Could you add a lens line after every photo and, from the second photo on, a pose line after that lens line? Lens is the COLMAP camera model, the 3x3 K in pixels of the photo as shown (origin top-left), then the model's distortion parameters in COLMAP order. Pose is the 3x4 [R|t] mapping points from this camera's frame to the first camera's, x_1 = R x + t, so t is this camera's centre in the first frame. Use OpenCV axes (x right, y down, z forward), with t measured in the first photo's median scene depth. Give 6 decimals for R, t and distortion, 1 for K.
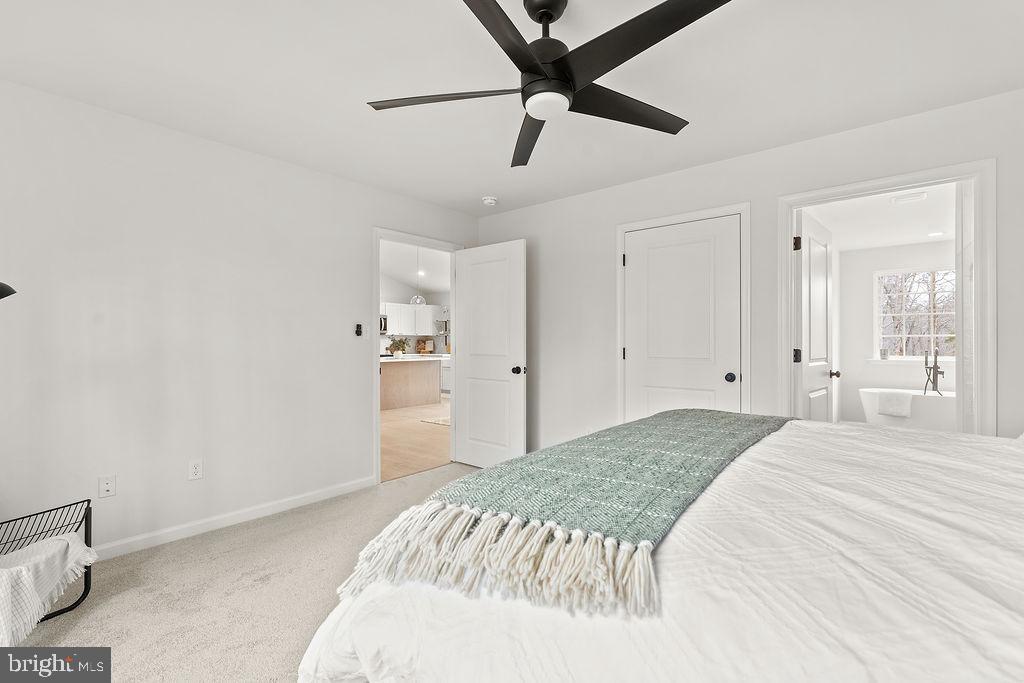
lens RADIAL K [[452.8, 0, 519.3], [0, 452.8, 337.0], [0, 0, 1]] dist [0.000458, 0.000805]
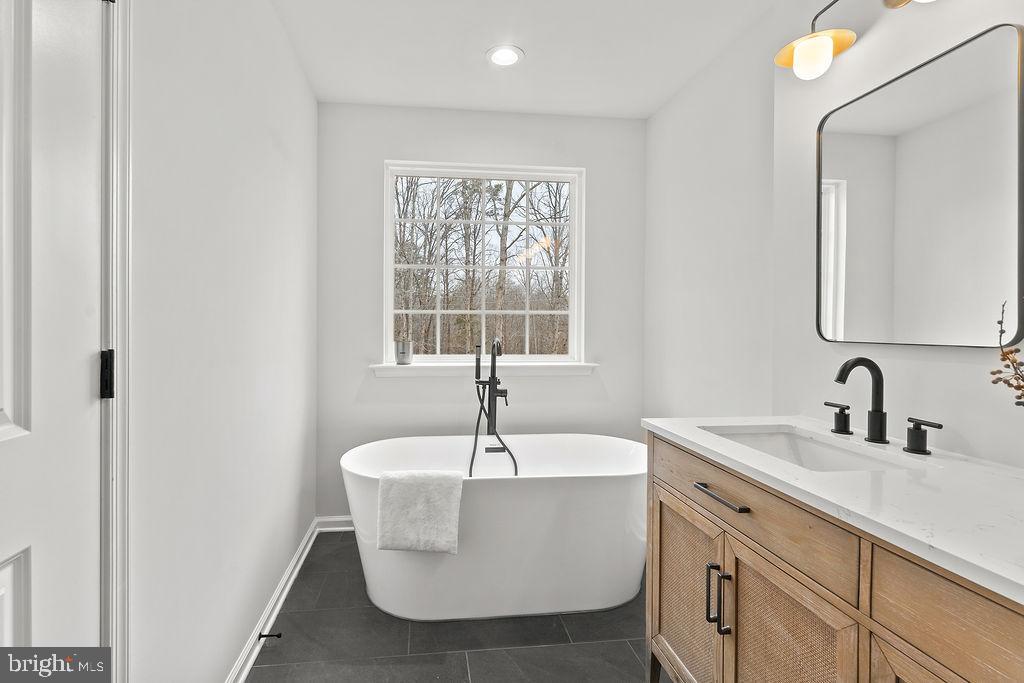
lens RADIAL K [[452.8, 0, 478.4], [0, 452.8, 327.0], [0, 0, 1]] dist [0.000458, 0.000805]
pose [[0.682895, 0.000638, 0.730516, 0.581743], [-0.009828, 0.999917, 0.008314, 0.010553], [-0.730450, -0.012858, 0.682845, 0.704184]]
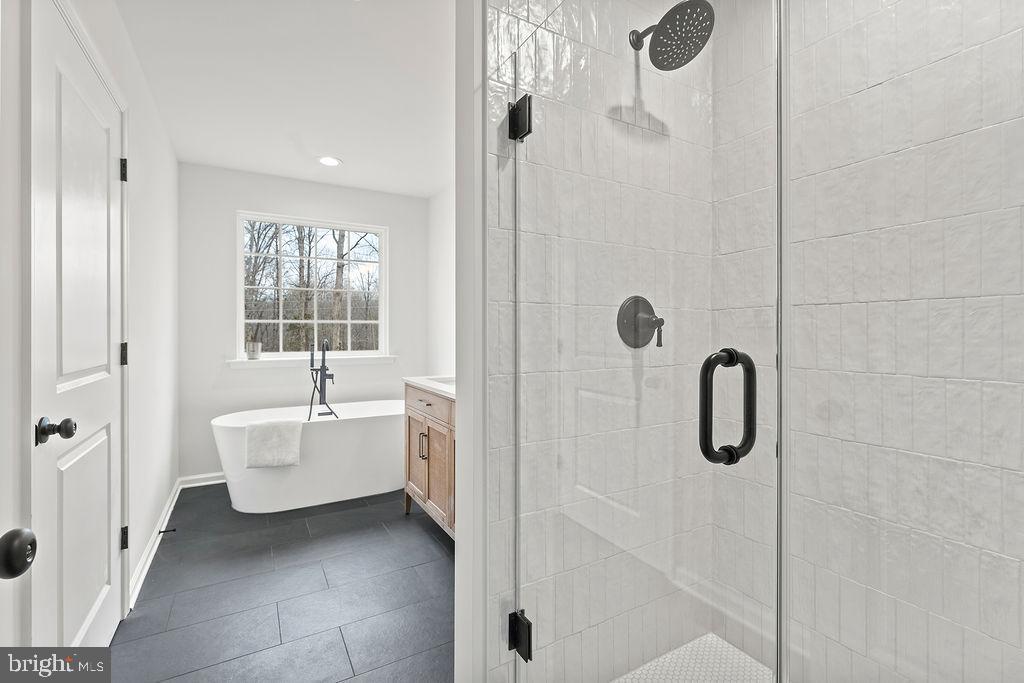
lens RADIAL K [[452.8, 0, 501.1], [0, 452.8, 334.3], [0, 0, 1]] dist [0.000458, 0.000805]
pose [[0.351958, -0.003580, 0.936009, 0.395104], [-0.009124, 0.999932, 0.007256, 0.010437], [-0.935971, -0.011094, 0.351902, 0.527441]]
